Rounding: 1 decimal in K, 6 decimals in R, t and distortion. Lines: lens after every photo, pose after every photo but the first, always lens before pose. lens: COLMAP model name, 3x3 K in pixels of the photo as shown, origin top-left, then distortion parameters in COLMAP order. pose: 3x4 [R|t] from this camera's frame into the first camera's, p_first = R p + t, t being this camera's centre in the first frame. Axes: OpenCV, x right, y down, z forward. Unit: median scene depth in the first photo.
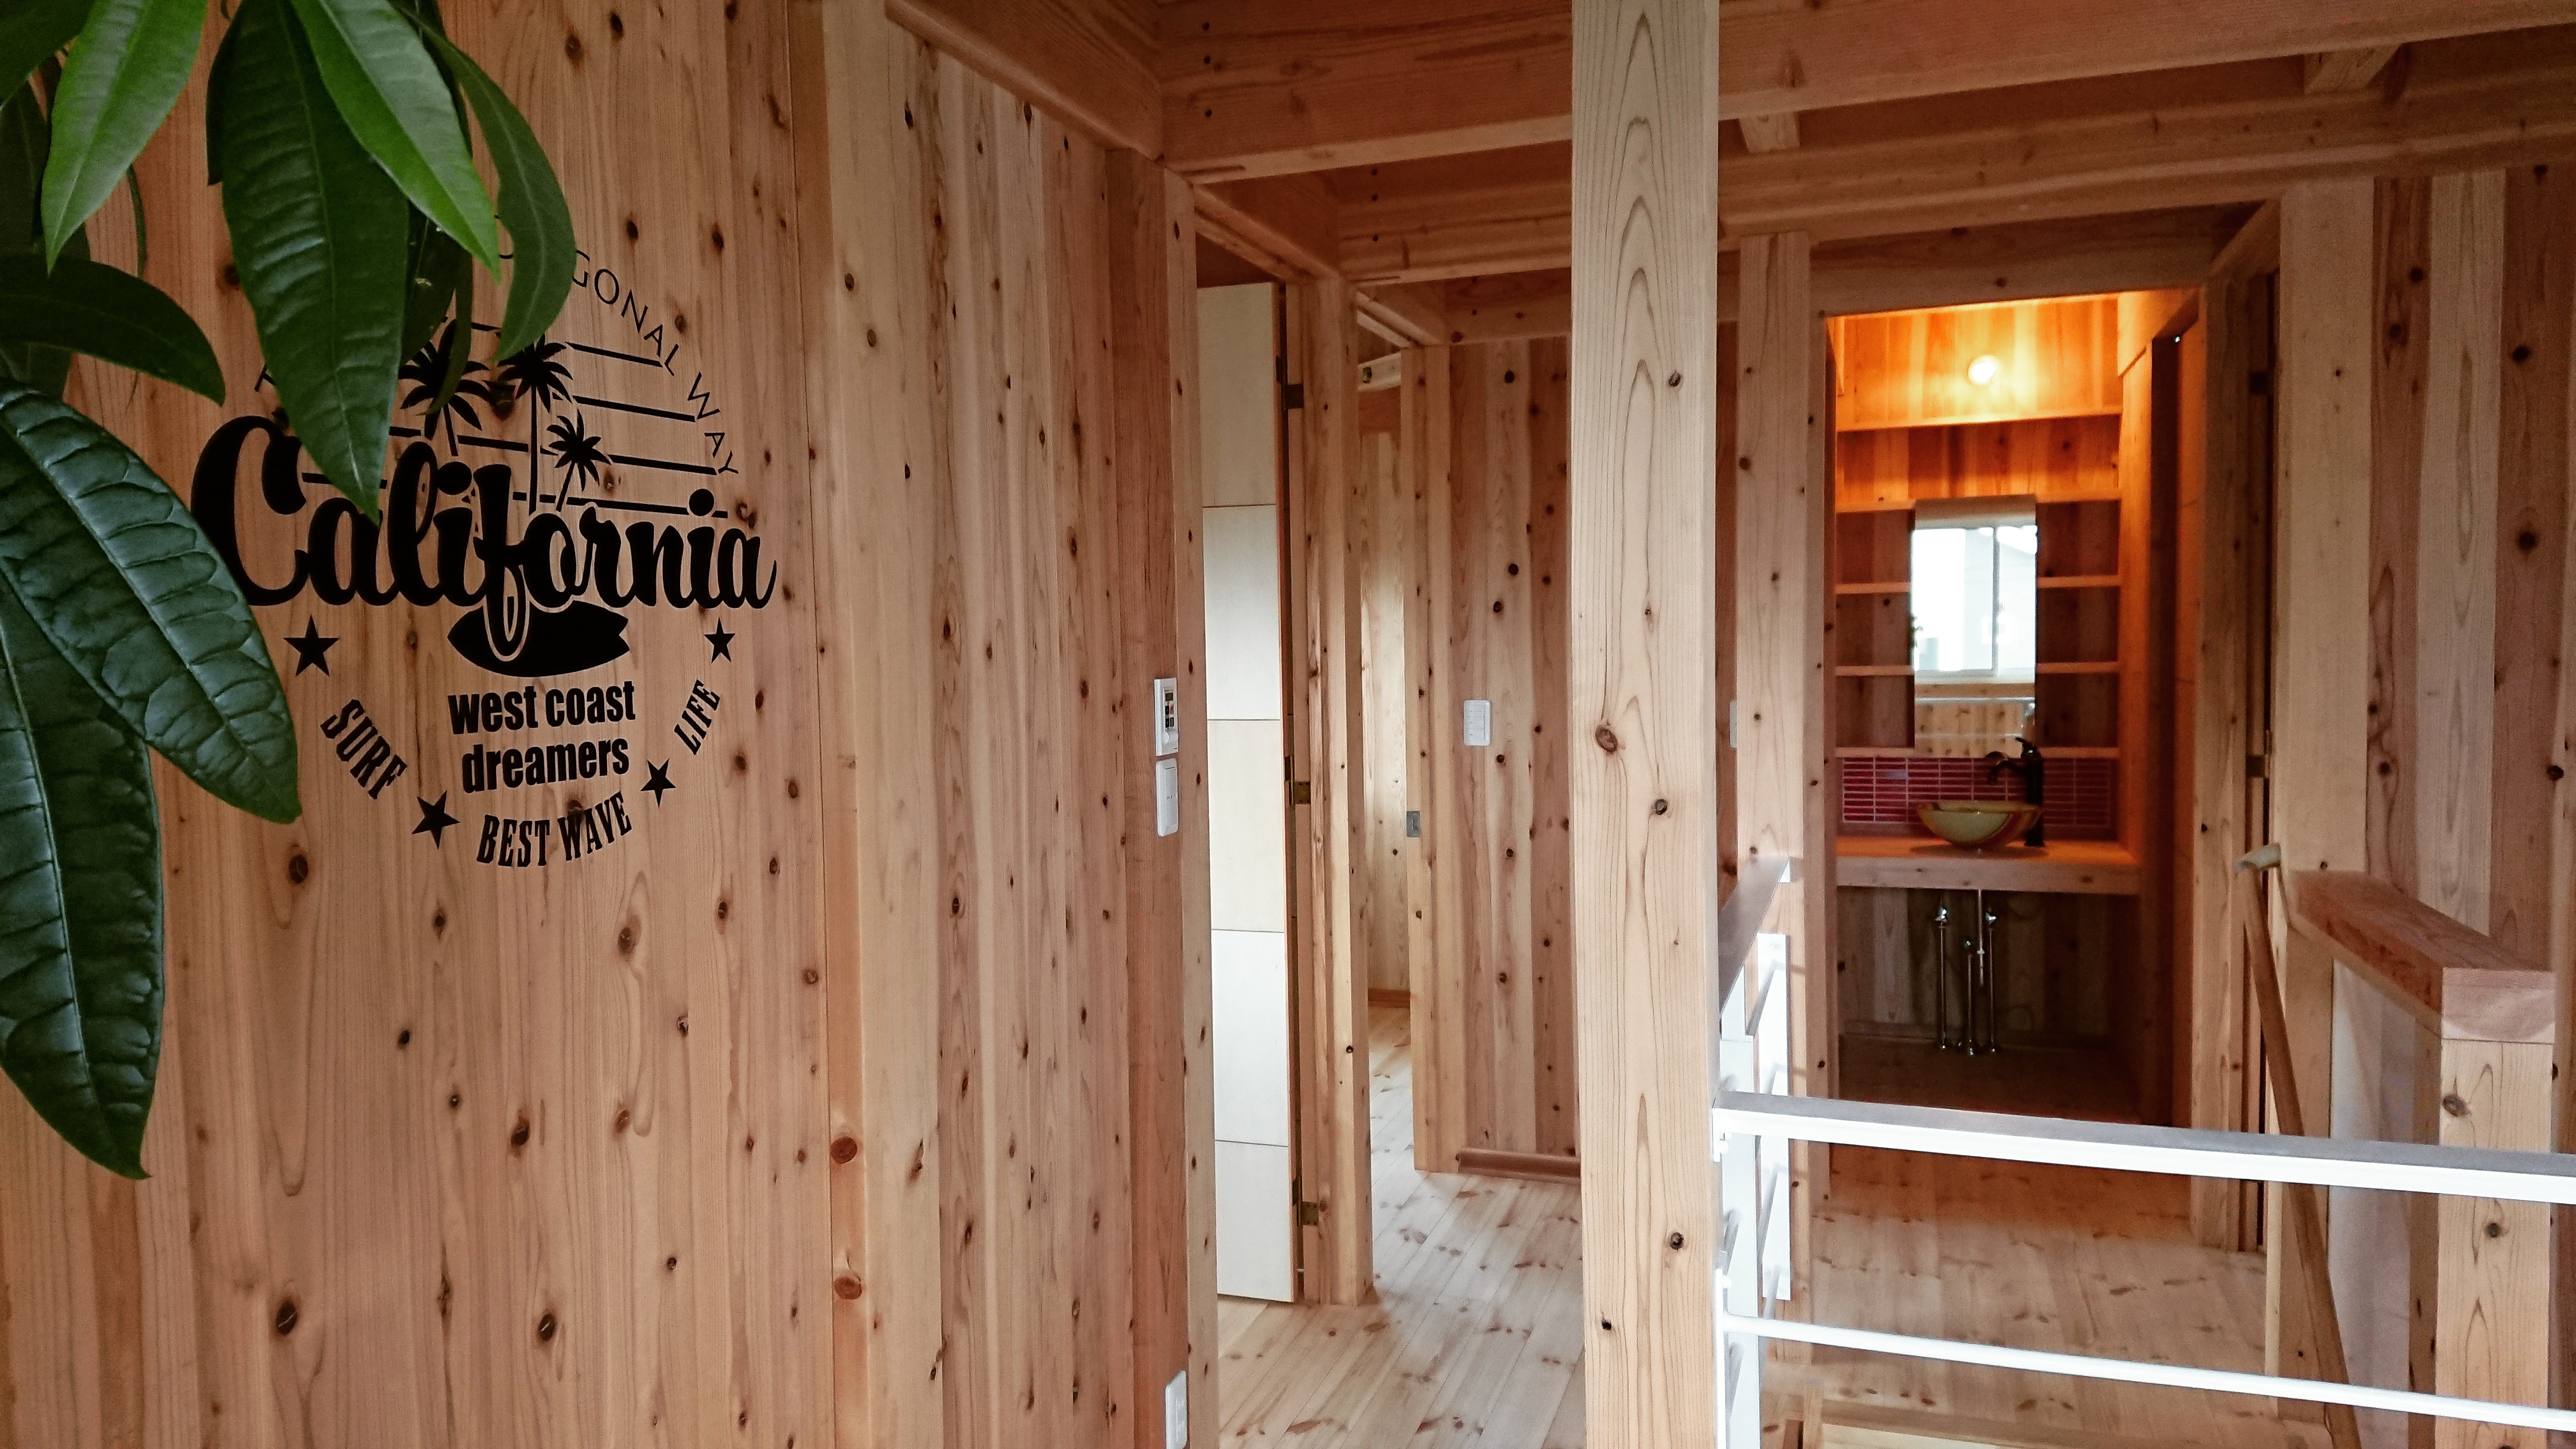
lens RADIAL K [[1776.3, 0, 1288.0], [0, 1776.3, 724.5], [0, 0, 1]] dist [0.087522, -0.072805]
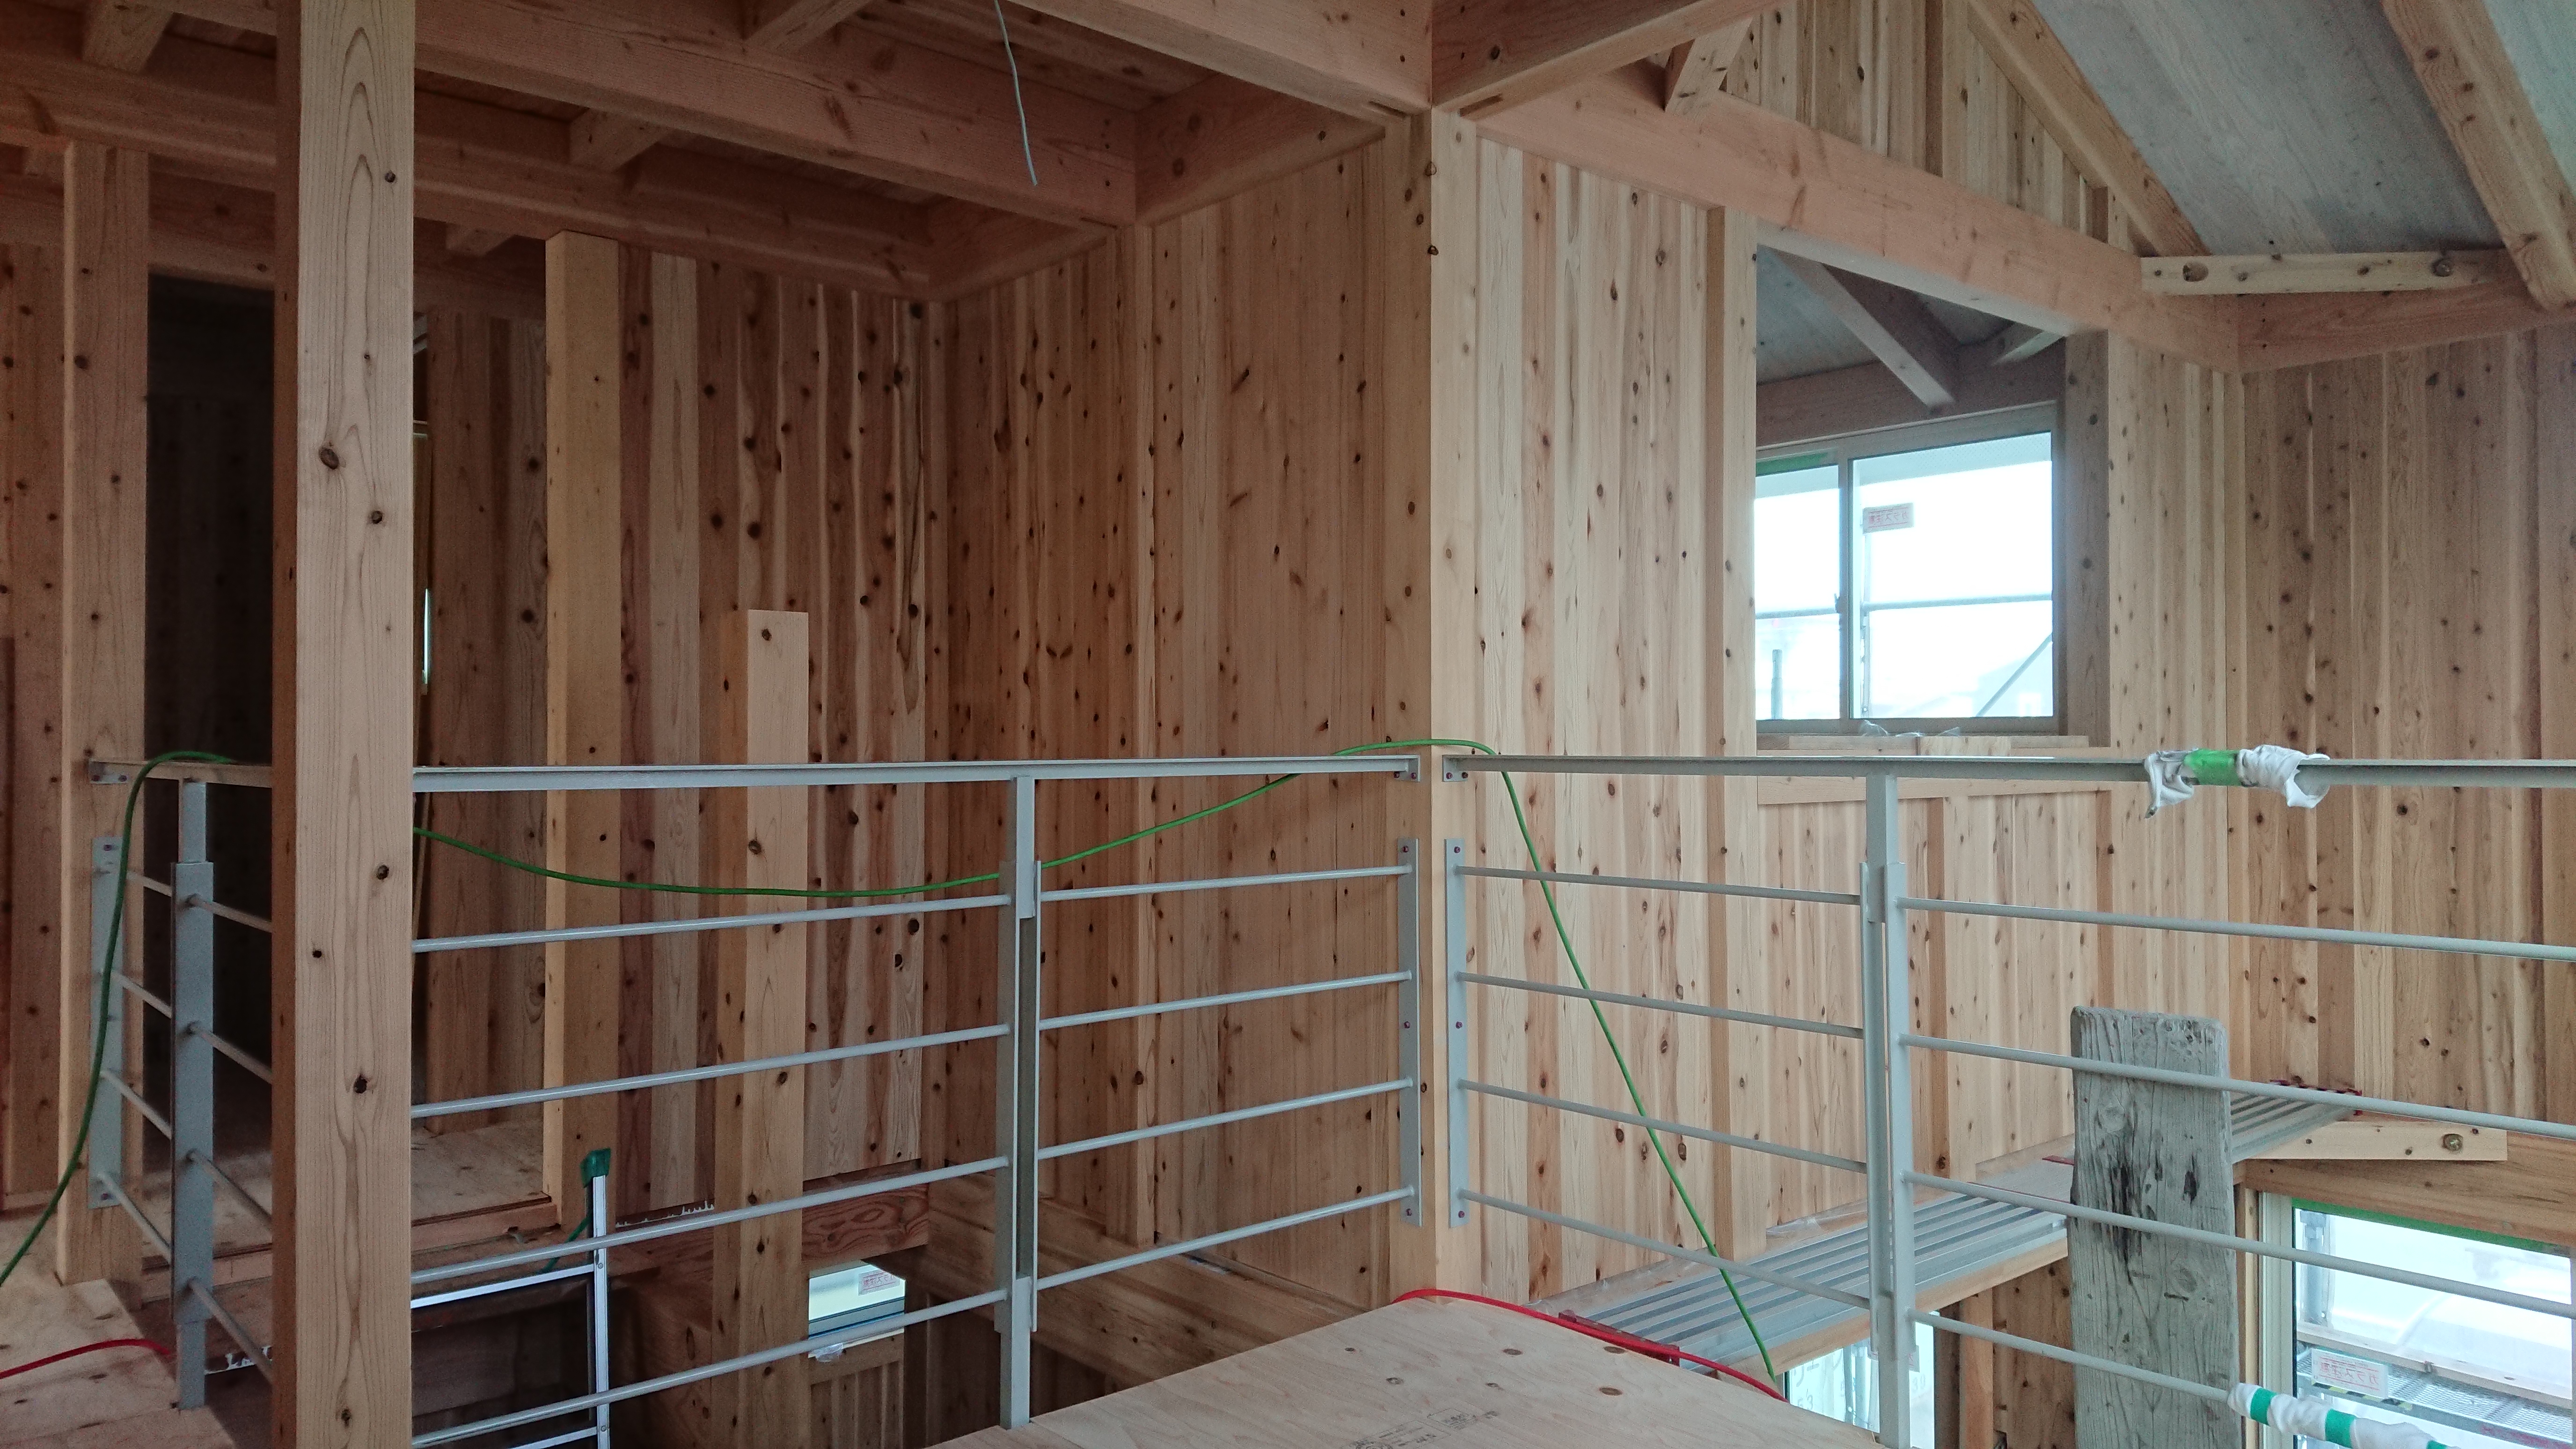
lens RADIAL K [[1724.9, 0, 1288.0], [0, 1724.9, 724.5], [0, 0, 1]] dist [0.213932, -0.326180]
pose [[0.506376, 0.028125, 0.861854, -0.286906], [0.035509, 0.997940, -0.053428, 0.150401], [-0.861581, 0.057658, 0.504334, -0.082893]]
